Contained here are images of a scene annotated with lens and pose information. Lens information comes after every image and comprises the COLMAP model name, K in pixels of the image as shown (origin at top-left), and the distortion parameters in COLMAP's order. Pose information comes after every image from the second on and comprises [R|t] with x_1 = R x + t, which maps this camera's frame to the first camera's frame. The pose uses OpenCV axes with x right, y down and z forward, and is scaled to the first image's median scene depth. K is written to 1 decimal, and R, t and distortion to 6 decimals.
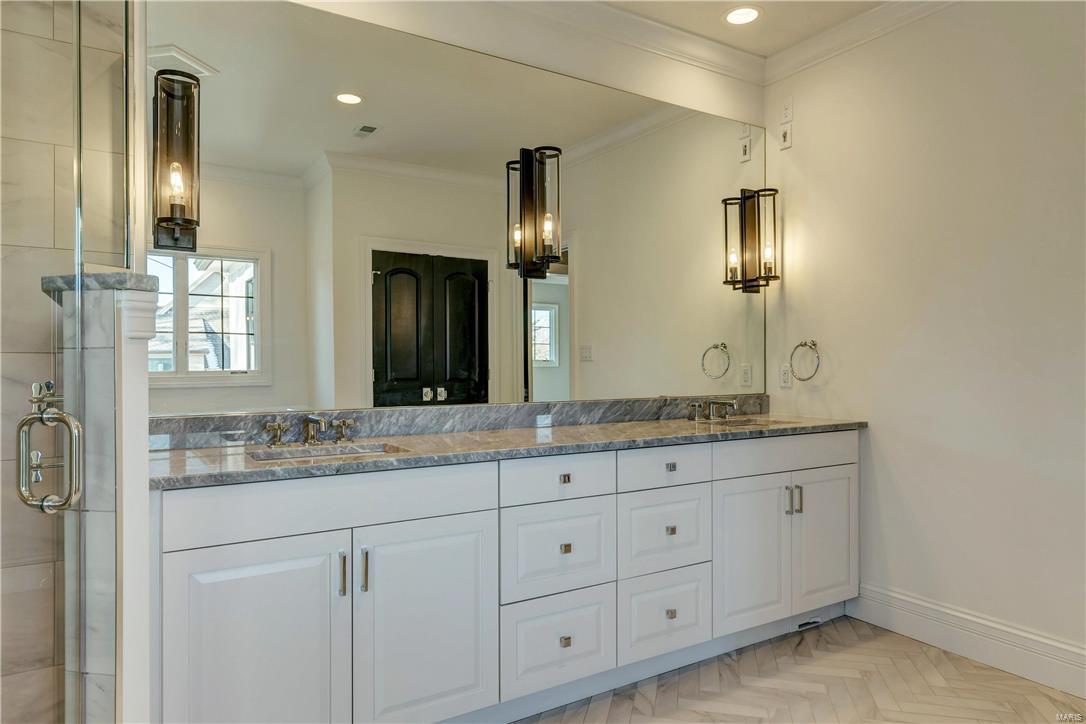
lens RADIAL K [[678.8, 0, 554.7], [0, 678.8, 360.0], [0, 0, 1]] dist [-0.001155, -0.000956]
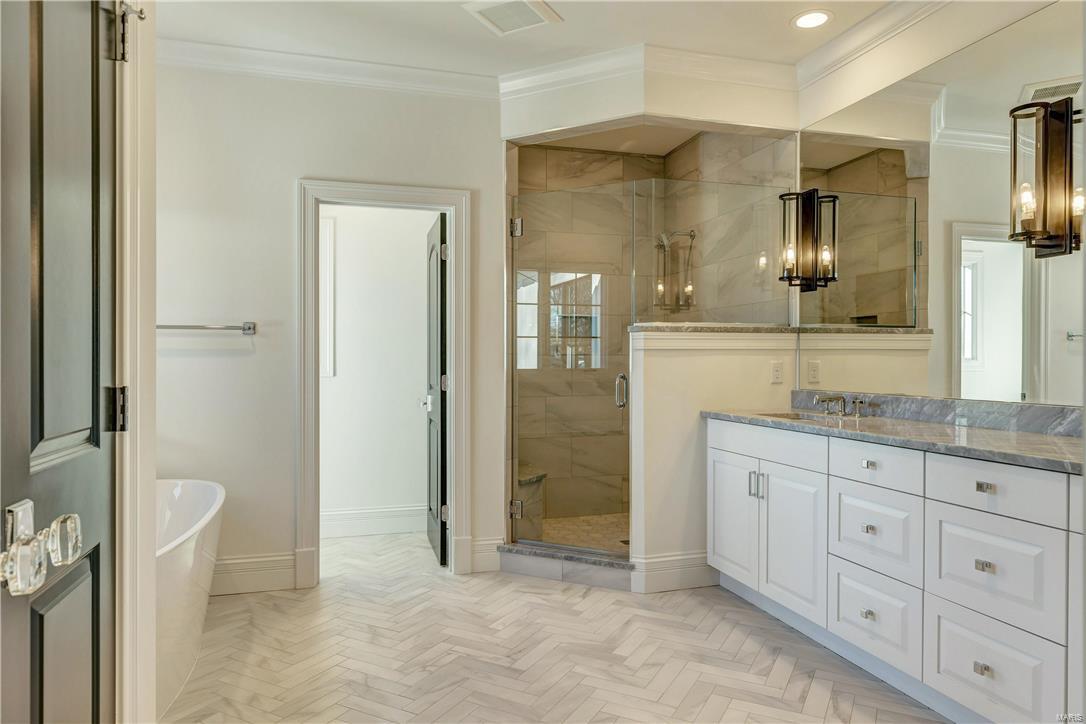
lens RADIAL K [[678.8, 0, 554.7], [0, 678.8, 360.0], [0, 0, 1]] dist [-0.001155, -0.000956]
pose [[-0.250975, 0.000689, -0.967993, 1.070785], [-0.000124, 1.000000, 0.000744, 0.007306], [0.967994, 0.000306, -0.250975, 0.711478]]
